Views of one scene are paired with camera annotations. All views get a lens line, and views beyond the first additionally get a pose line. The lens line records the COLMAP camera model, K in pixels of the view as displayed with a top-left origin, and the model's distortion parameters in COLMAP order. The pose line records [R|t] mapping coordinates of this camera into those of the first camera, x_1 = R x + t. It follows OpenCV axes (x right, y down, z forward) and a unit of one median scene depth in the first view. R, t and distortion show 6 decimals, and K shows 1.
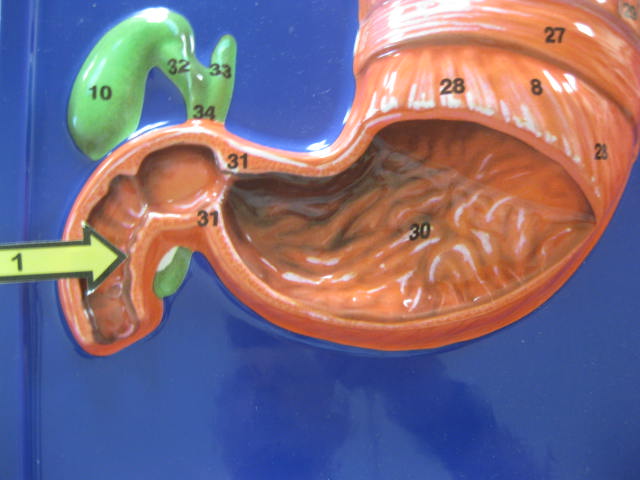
lens RADIAL K [[597.1, 0, 320.0], [0, 597.1, 240.0], [0, 0, 1]] dist [-0.166469, 0.106044]
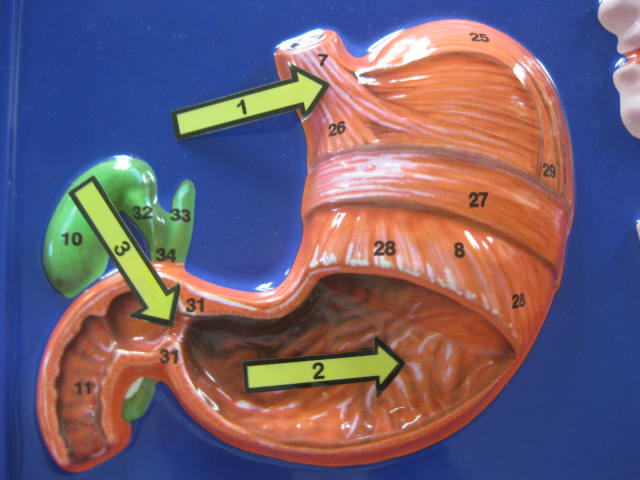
lens RADIAL K [[597.1, 0, 320.0], [0, 597.1, 240.0], [0, 0, 1]] dist [-0.166469, 0.106044]
pose [[0.999637, 0.005362, 0.026416, 0.067133], [-0.005322, 0.999985, -0.001578, -0.255913], [-0.026424, 0.001437, 0.999650, -0.126186]]
